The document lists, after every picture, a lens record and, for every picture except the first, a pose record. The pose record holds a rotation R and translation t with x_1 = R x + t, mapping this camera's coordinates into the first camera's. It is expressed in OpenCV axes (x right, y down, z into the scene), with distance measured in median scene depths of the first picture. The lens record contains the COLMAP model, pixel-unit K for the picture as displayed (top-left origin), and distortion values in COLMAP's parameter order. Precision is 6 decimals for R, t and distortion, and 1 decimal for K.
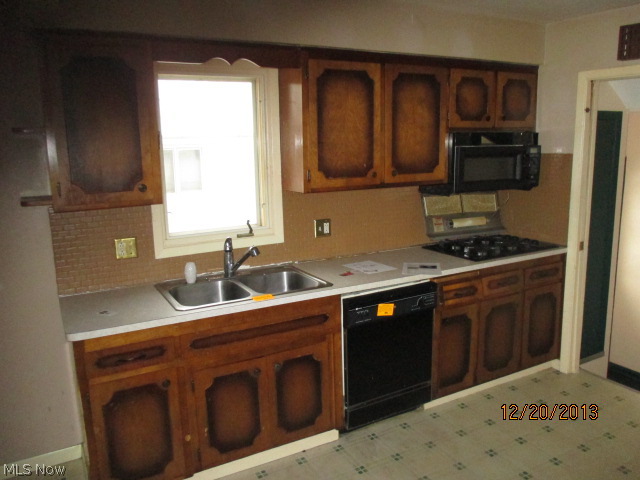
lens RADIAL K [[523.8, 0, 321.1], [0, 523.8, 236.2], [0, 0, 1]] dist [-0.009372, -0.004687]
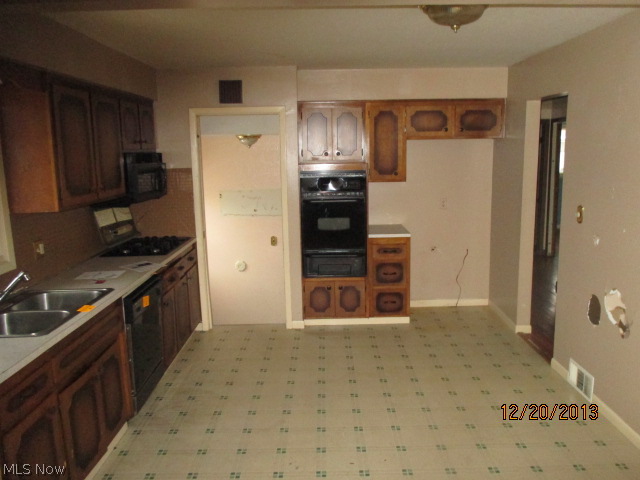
lens RADIAL K [[523.8, 0, 321.0], [0, 523.8, 241.3], [0, 0, 1]] dist [-0.009372, -0.004687]
pose [[0.501372, -0.148711, 0.852356, -0.551359], [0.173505, 0.982389, 0.069339, -0.006223], [-0.847657, 0.113123, 0.518344, 0.029488]]
